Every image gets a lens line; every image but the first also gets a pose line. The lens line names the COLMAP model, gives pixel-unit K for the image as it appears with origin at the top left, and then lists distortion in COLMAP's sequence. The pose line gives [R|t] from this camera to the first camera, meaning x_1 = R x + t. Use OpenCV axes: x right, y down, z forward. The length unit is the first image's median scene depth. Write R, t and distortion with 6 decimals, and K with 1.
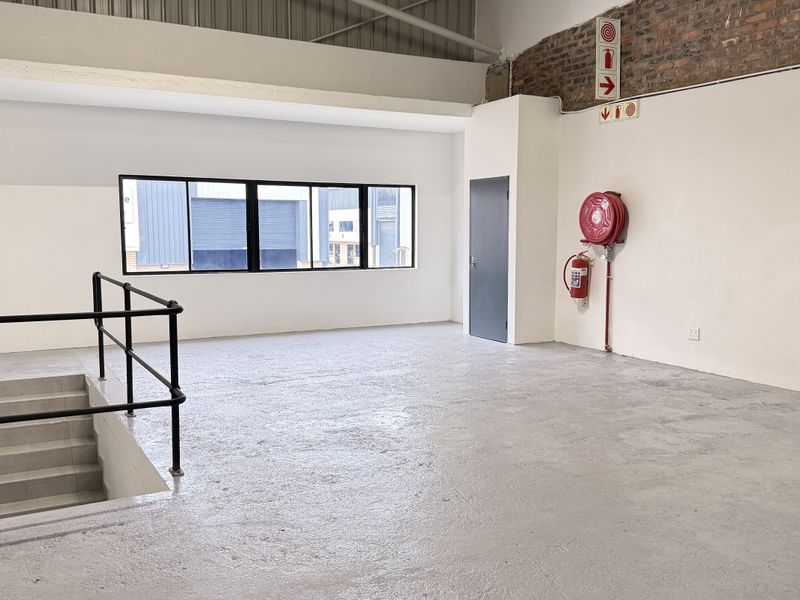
lens RADIAL K [[739.5, 0, 400.0], [0, 739.5, 300.2], [0, 0, 1]] dist [0.038475, 0.000000]
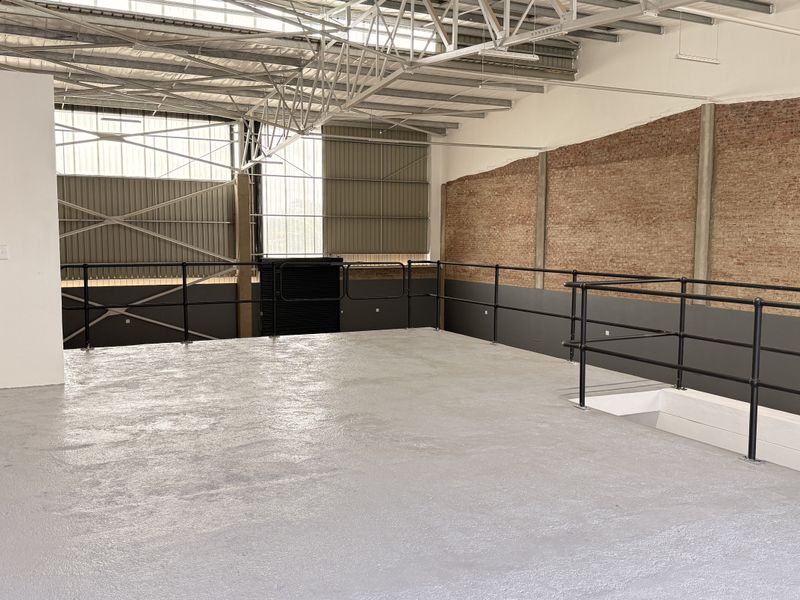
lens RADIAL K [[739.5, 0, 402.3], [0, 739.5, 302.5], [0, 0, 1]] dist [0.038475, 0.000000]
pose [[-0.998908, -0.011151, 0.045380, -0.024814], [-0.002233, 0.981393, 0.191996, -0.189797], [-0.046677, 0.191685, -0.980346, 1.959056]]
